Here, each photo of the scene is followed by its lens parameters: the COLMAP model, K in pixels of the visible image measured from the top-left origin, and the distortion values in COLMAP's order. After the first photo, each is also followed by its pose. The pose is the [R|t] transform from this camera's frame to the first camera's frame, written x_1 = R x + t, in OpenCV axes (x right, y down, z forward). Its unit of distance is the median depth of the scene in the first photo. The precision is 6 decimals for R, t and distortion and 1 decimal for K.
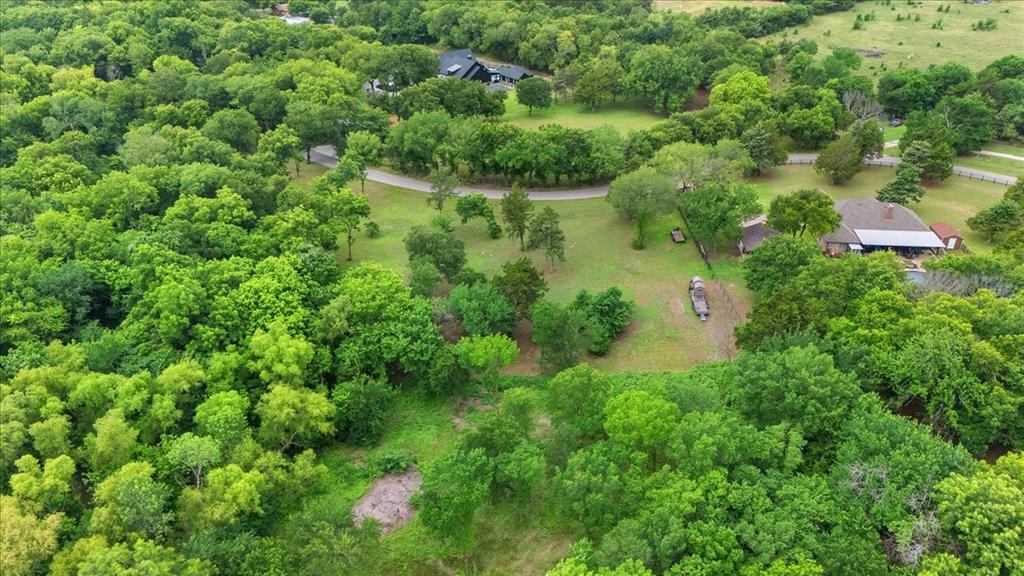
lens RADIAL K [[757.6, 0, 516.7], [0, 757.6, 290.4], [0, 0, 1]] dist [0.071225, -0.068811]
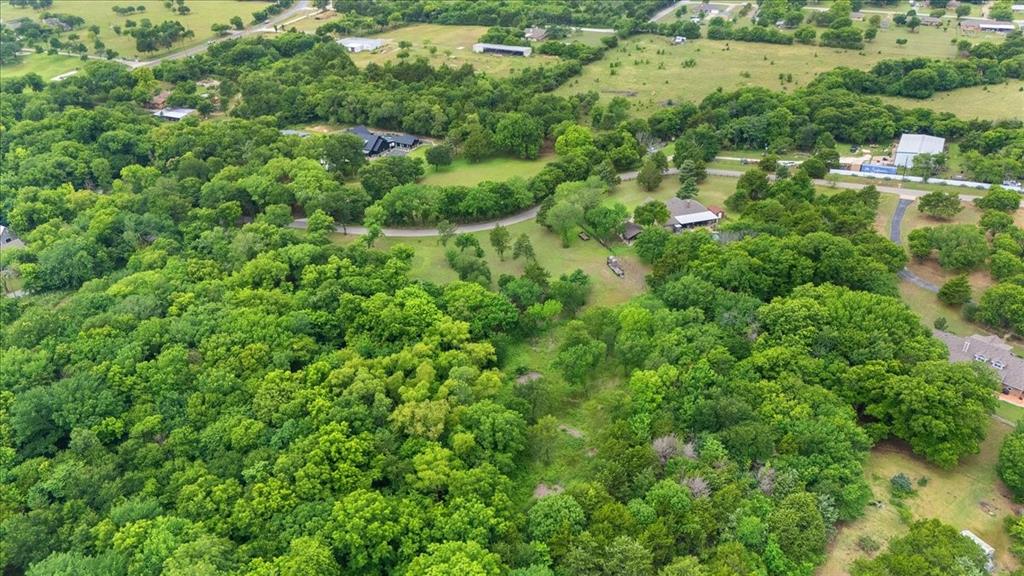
lens RADIAL K [[757.6, 0, 516.7], [0, 757.6, 290.4], [0, 0, 1]] dist [0.071225, -0.068811]
pose [[0.933683, -0.197885, 0.298458, -0.458945], [0.199654, 0.979551, 0.024876, -0.023516], [-0.297278, 0.036362, 0.954098, -0.587076]]
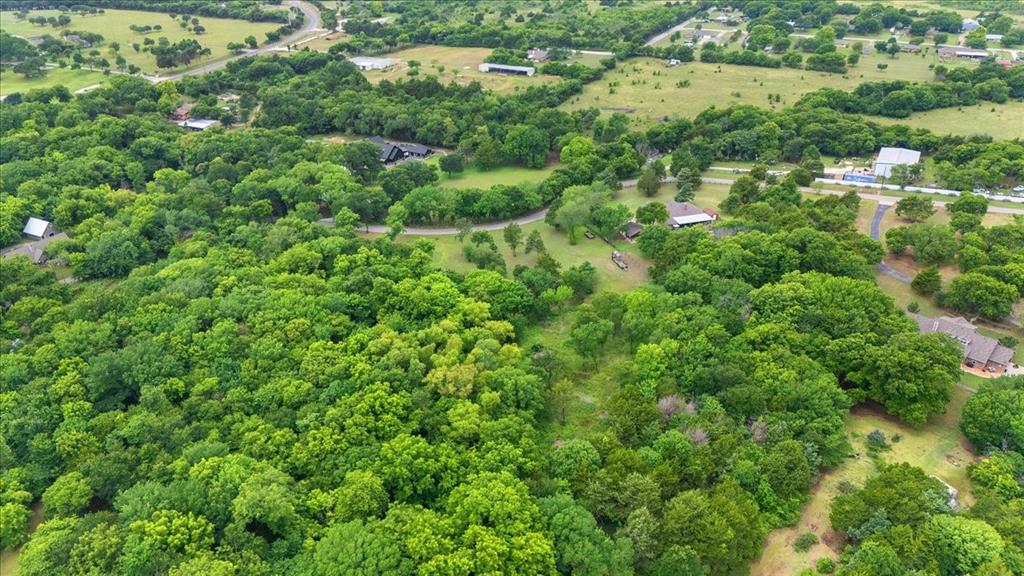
lens RADIAL K [[757.6, 0, 516.7], [0, 757.6, 290.4], [0, 0, 1]] dist [0.071225, -0.068811]
pose [[0.931290, -0.179716, 0.316860, -0.557904], [0.191108, 0.981556, -0.004974, 0.036796], [-0.310122, 0.065187, 0.948459, -0.696226]]
